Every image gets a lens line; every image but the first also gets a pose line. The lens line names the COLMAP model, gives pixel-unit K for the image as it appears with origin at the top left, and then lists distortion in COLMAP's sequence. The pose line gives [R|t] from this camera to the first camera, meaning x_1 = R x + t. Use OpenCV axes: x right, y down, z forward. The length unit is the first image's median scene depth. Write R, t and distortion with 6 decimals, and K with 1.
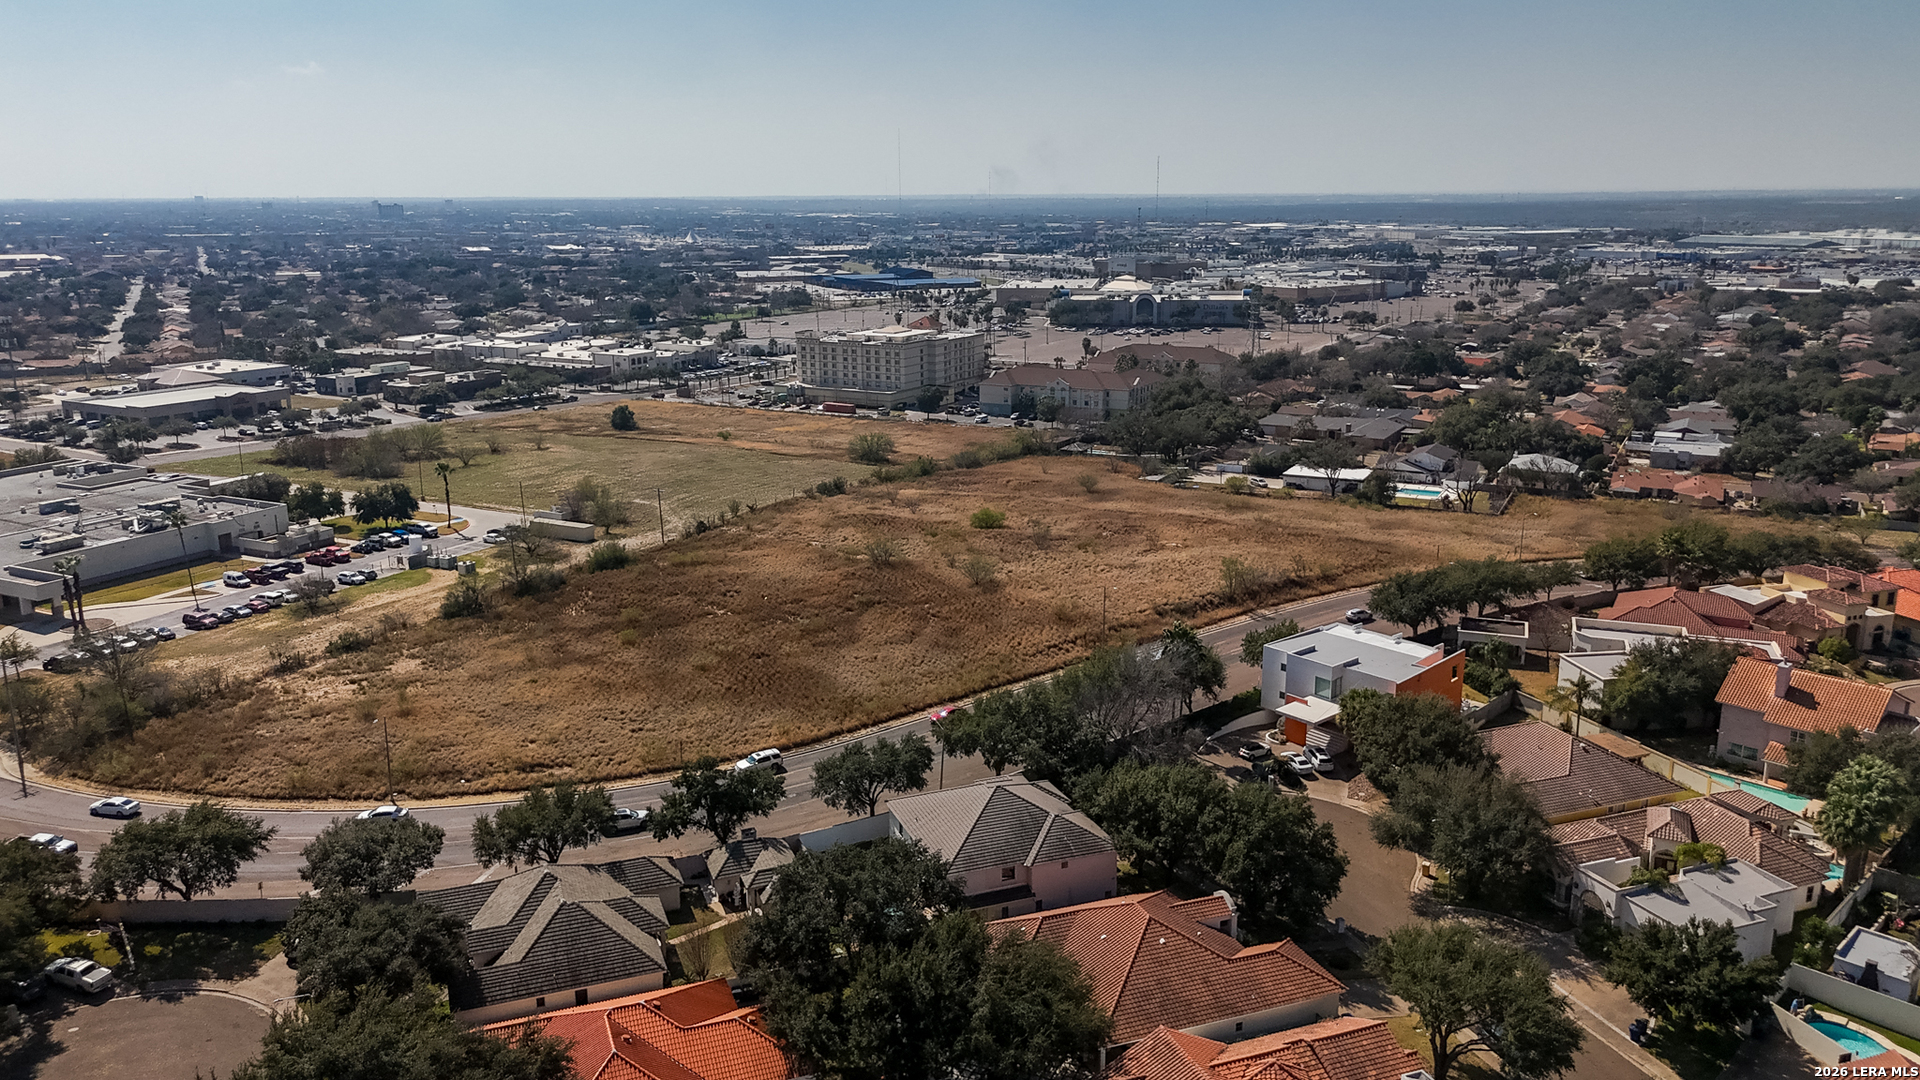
lens RADIAL K [[1395.3, 0, 960.0], [0, 1395.3, 540.0], [0, 0, 1]] dist [0.075191, -0.080892]
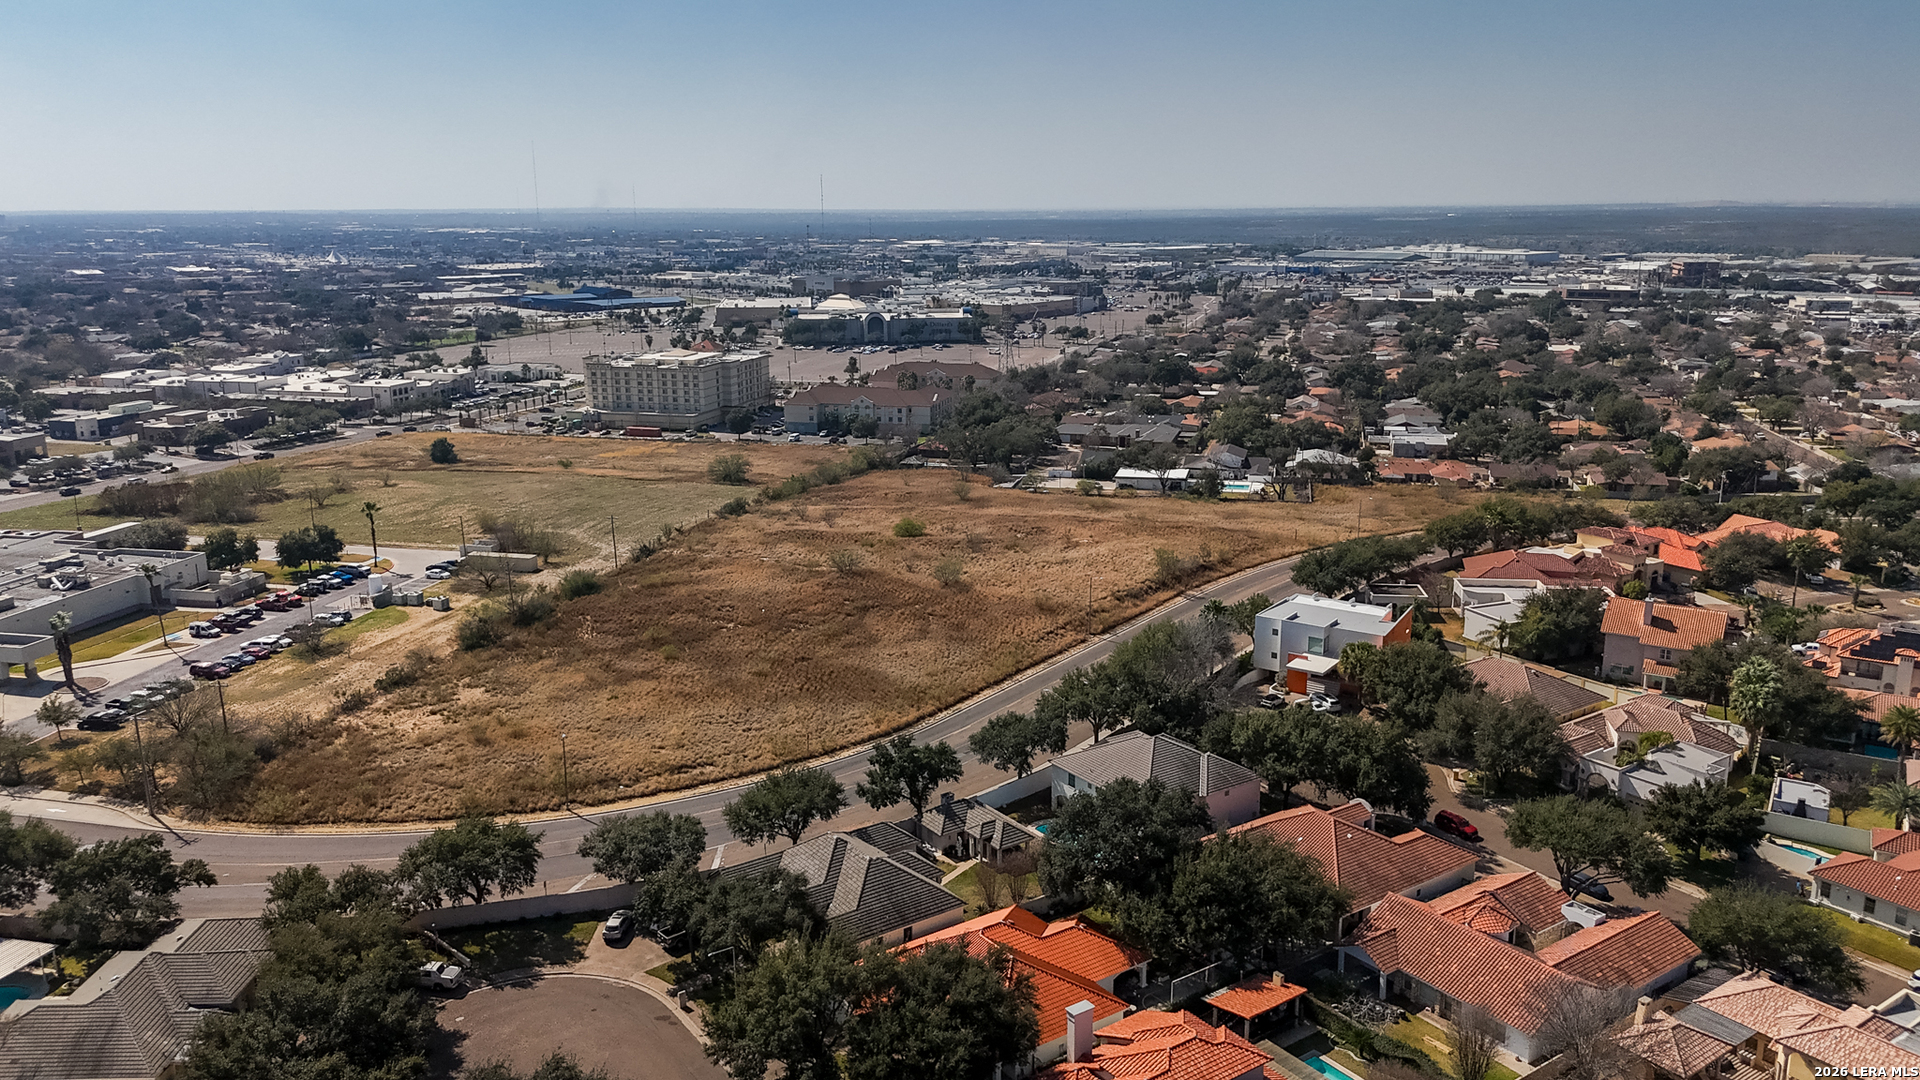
lens RADIAL K [[1395.3, 0, 960.0], [0, 1395.3, 540.0], [0, 0, 1]] dist [0.075191, -0.080892]
pose [[0.969842, -0.056578, 0.237077, -0.137453], [0.059002, 0.998253, -0.003136, -0.000077], [-0.236485, 0.017030, 0.971486, -0.046349]]
